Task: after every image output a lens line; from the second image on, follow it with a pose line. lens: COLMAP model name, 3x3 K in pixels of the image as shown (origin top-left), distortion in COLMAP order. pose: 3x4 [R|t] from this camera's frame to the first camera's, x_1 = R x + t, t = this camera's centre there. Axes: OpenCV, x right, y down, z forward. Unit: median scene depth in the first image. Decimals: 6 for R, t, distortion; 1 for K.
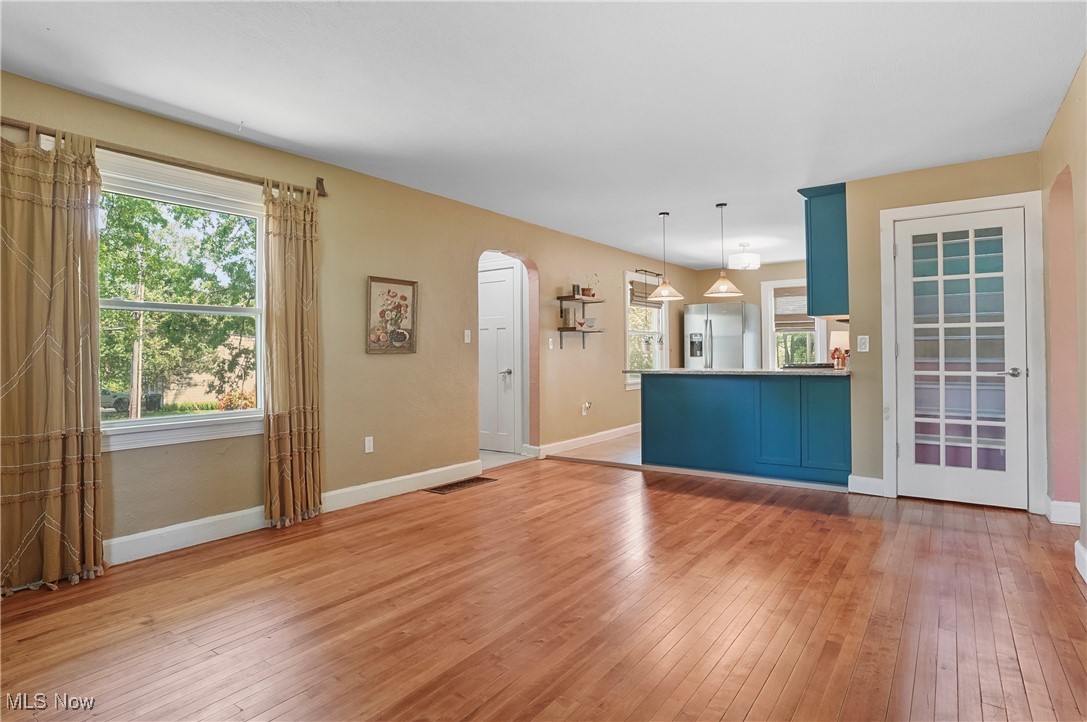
lens RADIAL K [[588.1, 0, 539.1], [0, 588.1, 333.5], [0, 0, 1]] dist [-0.045574, 0.000738]
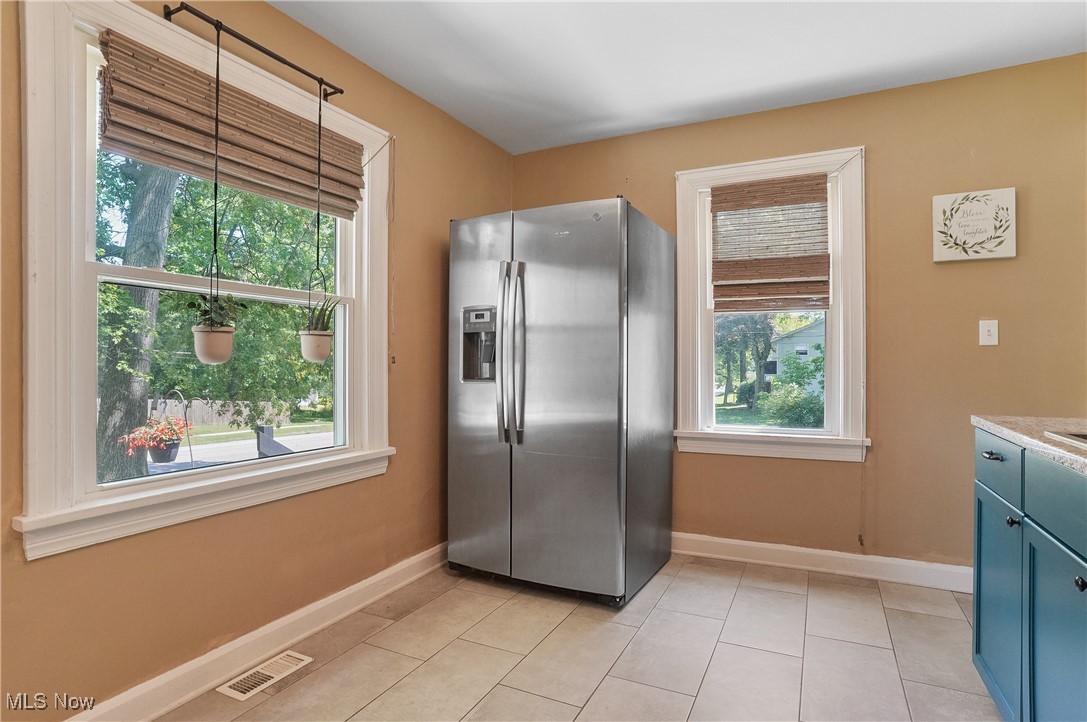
lens RADIAL K [[570.7, 0, 543.5], [0, 570.7, 361.0], [0, 0, 1]] dist [-0.077322, 0.041354]
pose [[0.988096, 0.009074, 0.153569, 0.515148], [-0.013724, 0.999478, 0.029244, 0.039755], [-0.153224, -0.031003, 0.987705, 1.393094]]
